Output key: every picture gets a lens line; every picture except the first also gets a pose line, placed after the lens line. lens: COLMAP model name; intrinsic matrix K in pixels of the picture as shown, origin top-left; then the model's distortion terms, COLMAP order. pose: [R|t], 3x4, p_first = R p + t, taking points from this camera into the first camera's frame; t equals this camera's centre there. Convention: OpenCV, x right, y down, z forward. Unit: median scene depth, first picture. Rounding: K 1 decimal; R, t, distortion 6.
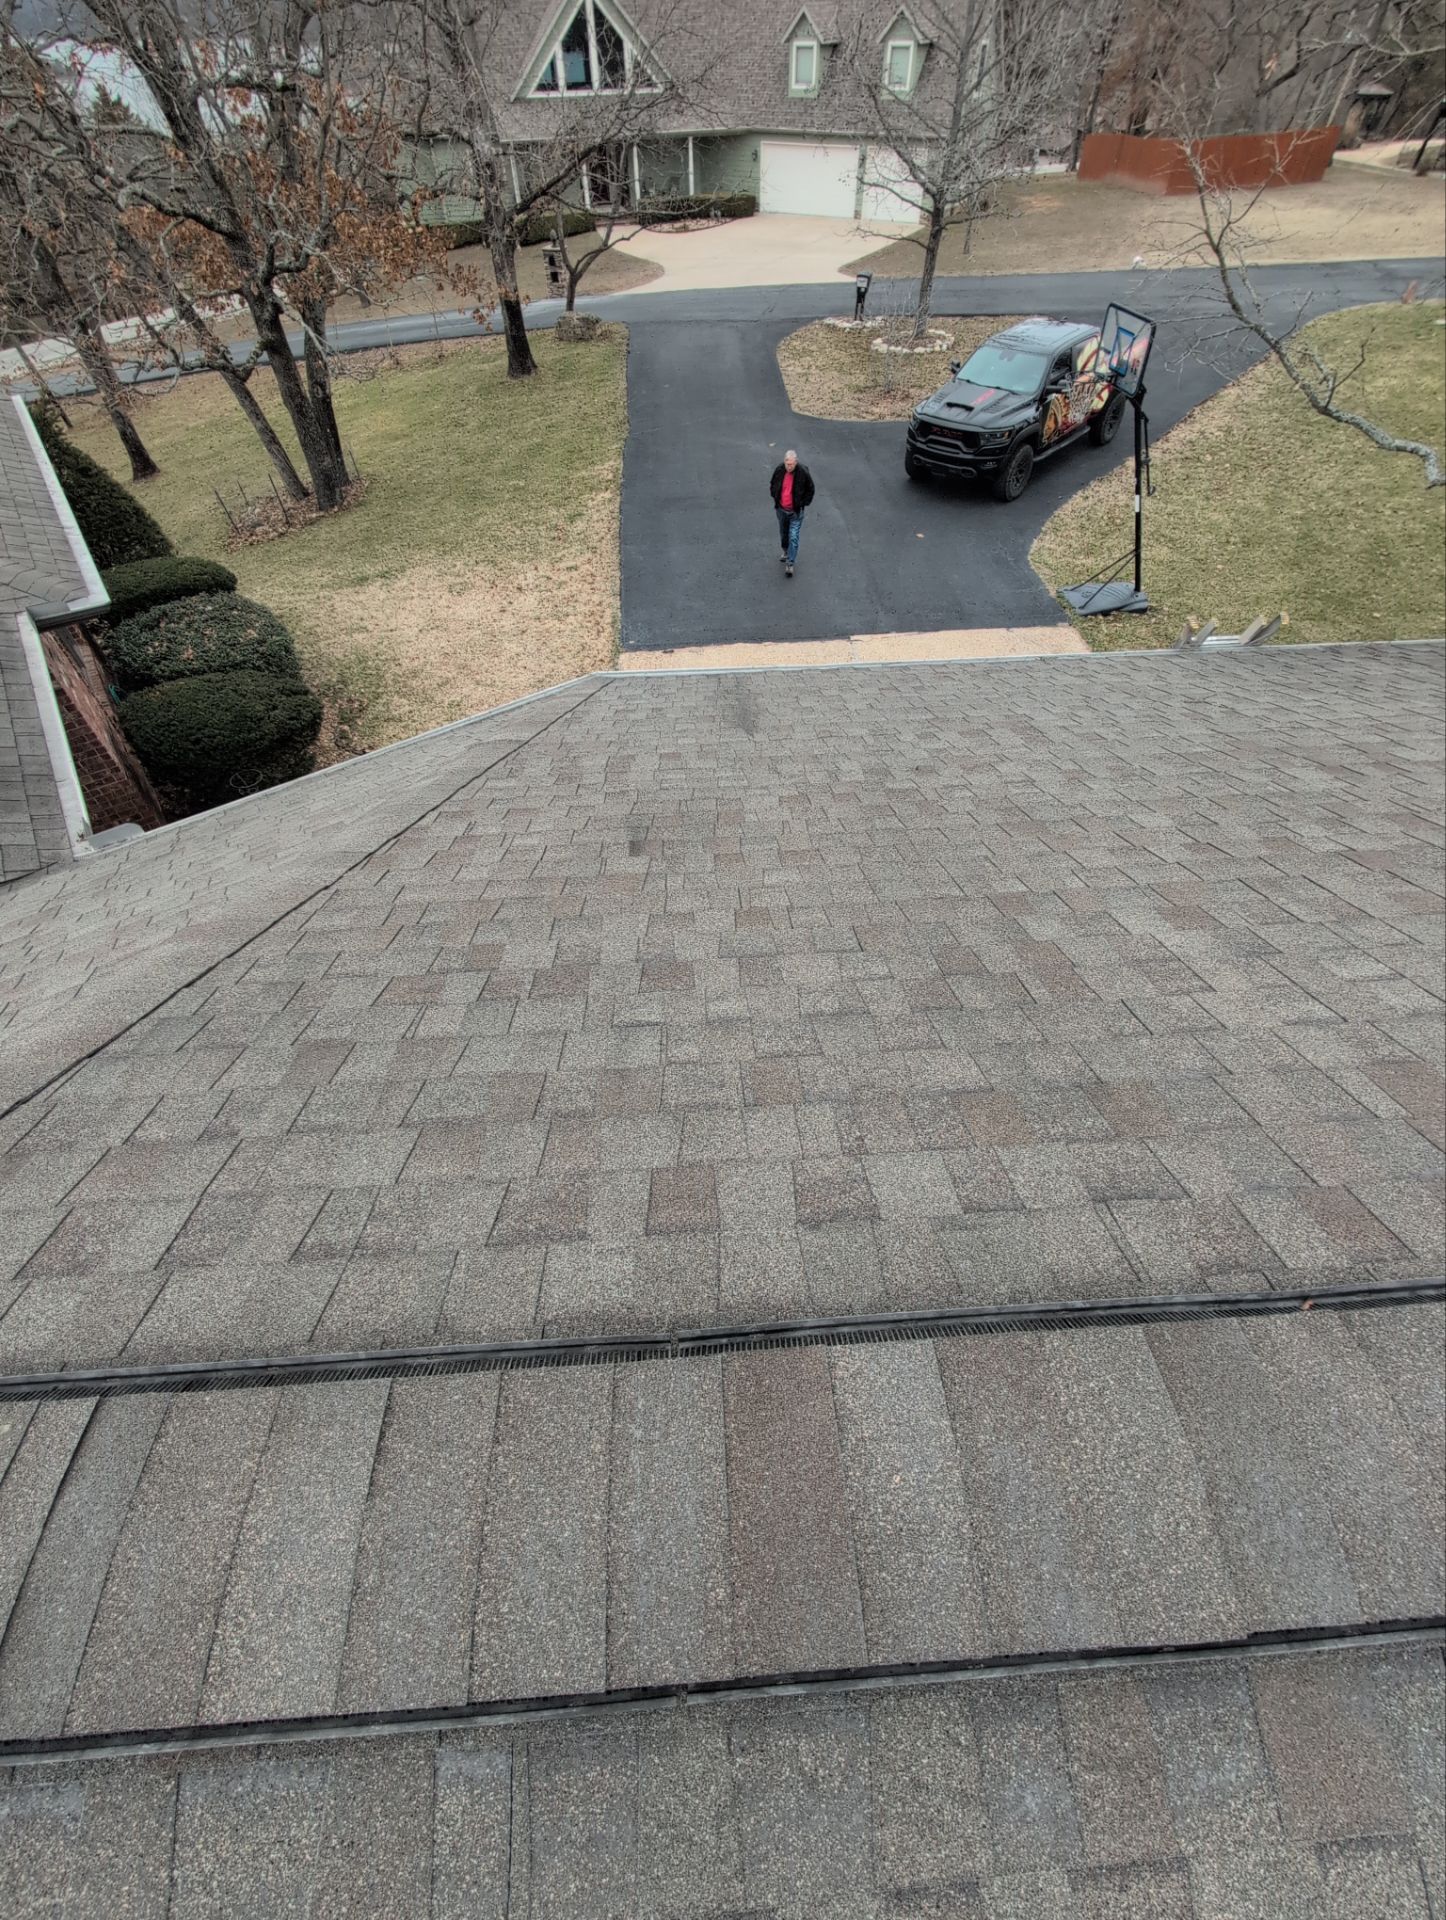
lens RADIAL K [[813.1, 0, 735.8], [0, 813.1, 963.0], [0, 0, 1]] dist [-0.000741, 0.001228]
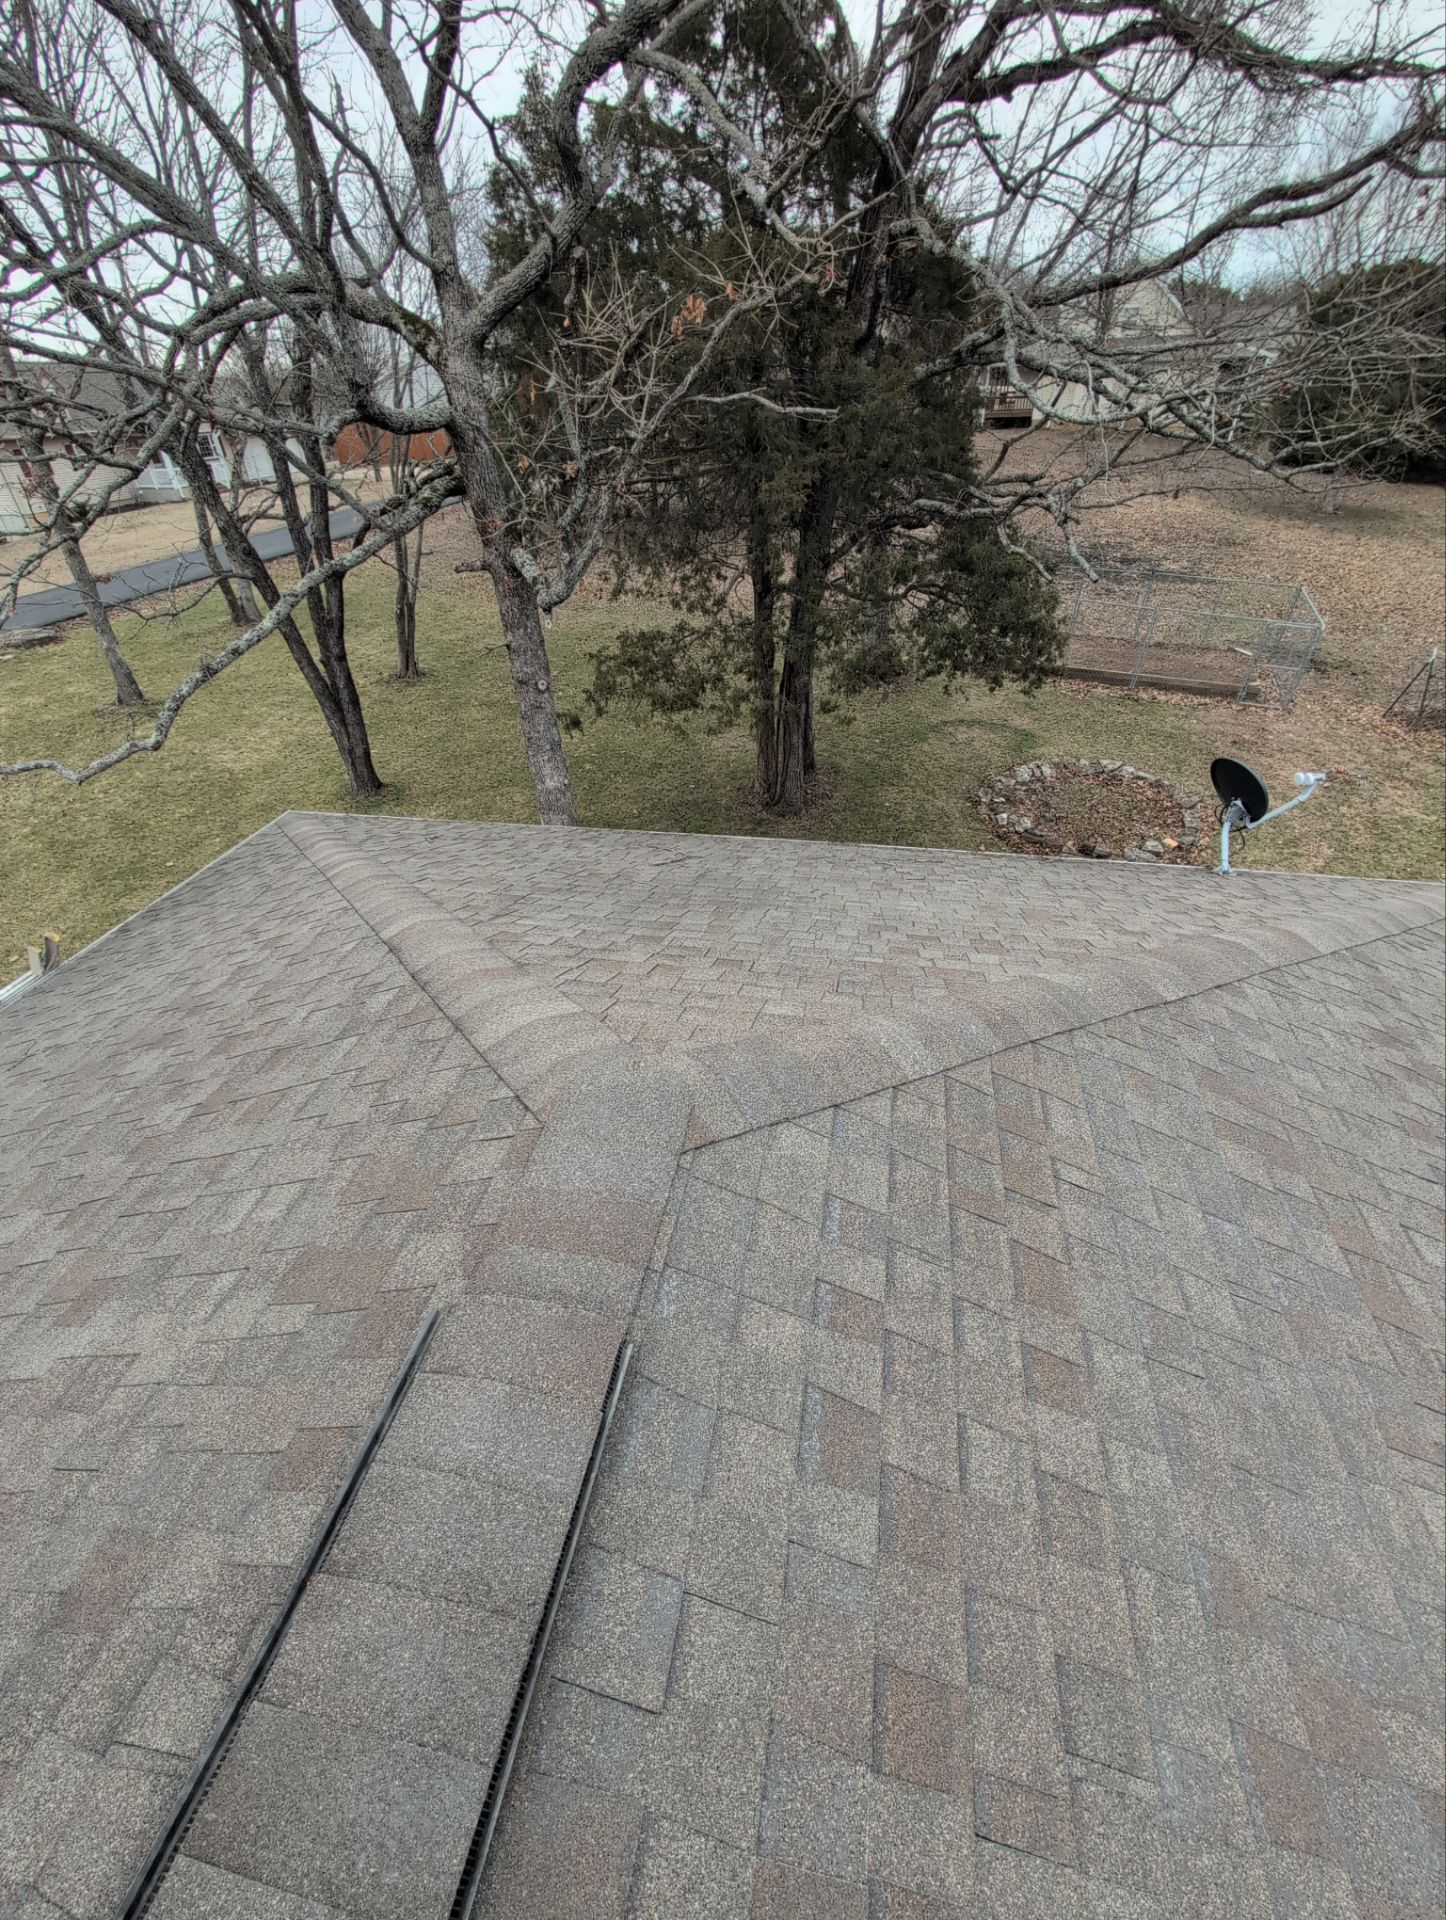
lens RADIAL K [[813.1, 0, 723.7], [0, 813.1, 963.4], [0, 0, 1]] dist [-0.000741, 0.001228]
pose [[0.252361, -0.555870, 0.792037, 0.009850], [0.757035, 0.623225, 0.196185, 0.002828], [-0.602671, 0.550090, 0.578091, -0.006380]]
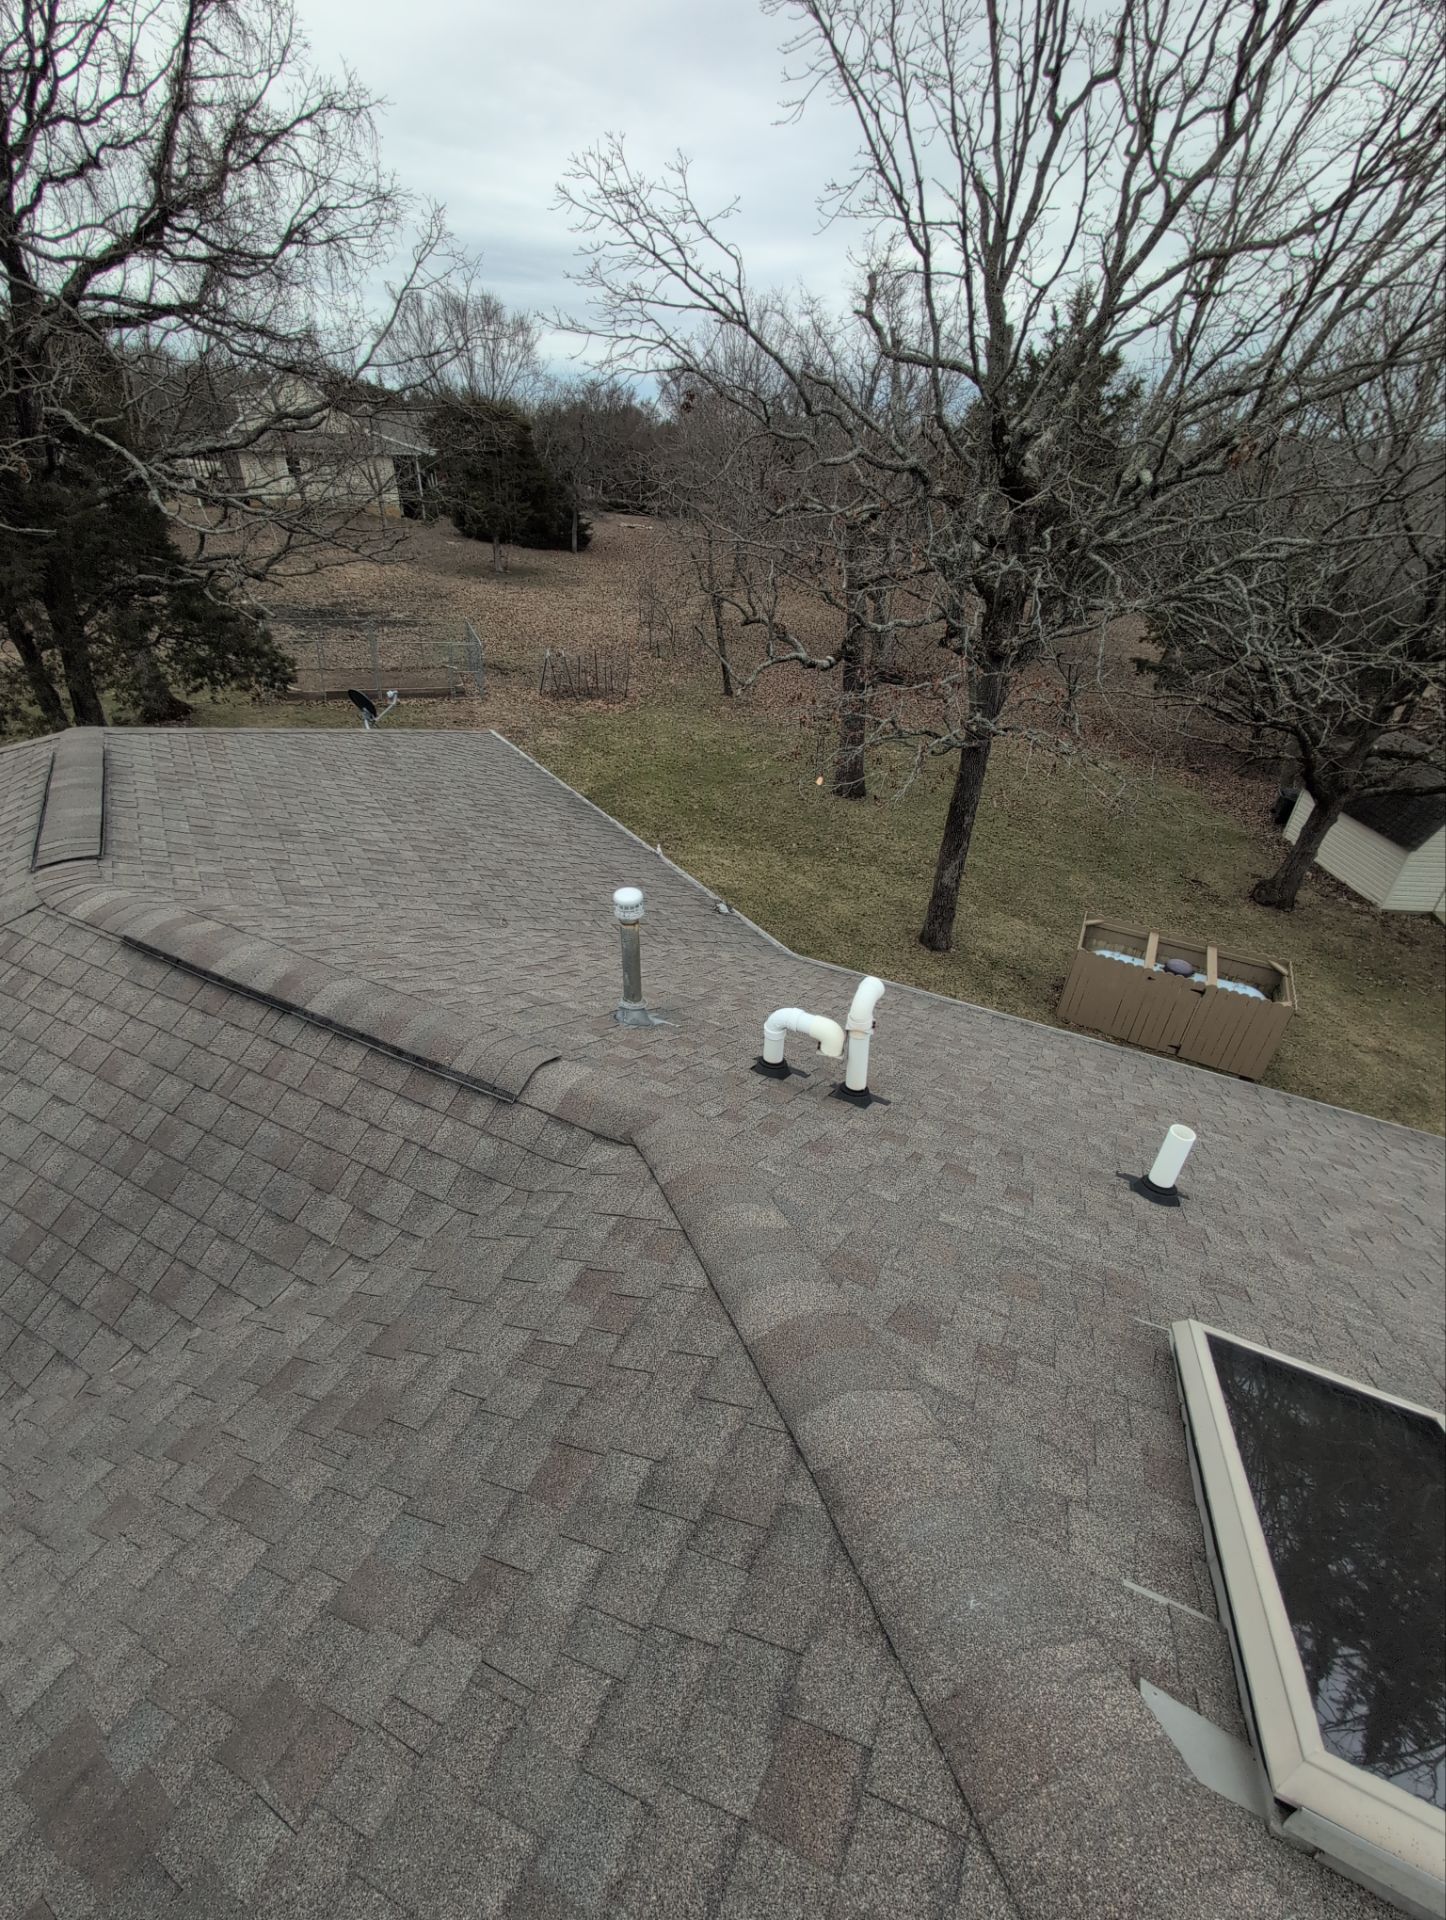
lens RADIAL K [[813.1, 0, 721.7], [0, 813.1, 963.9], [0, 0, 1]] dist [-0.000741, 0.001228]
pose [[-0.479369, -0.462381, 0.745928, -0.134802], [0.662060, 0.367404, 0.653216, 0.006492], [-0.576092, 0.806981, 0.130002, -0.027771]]
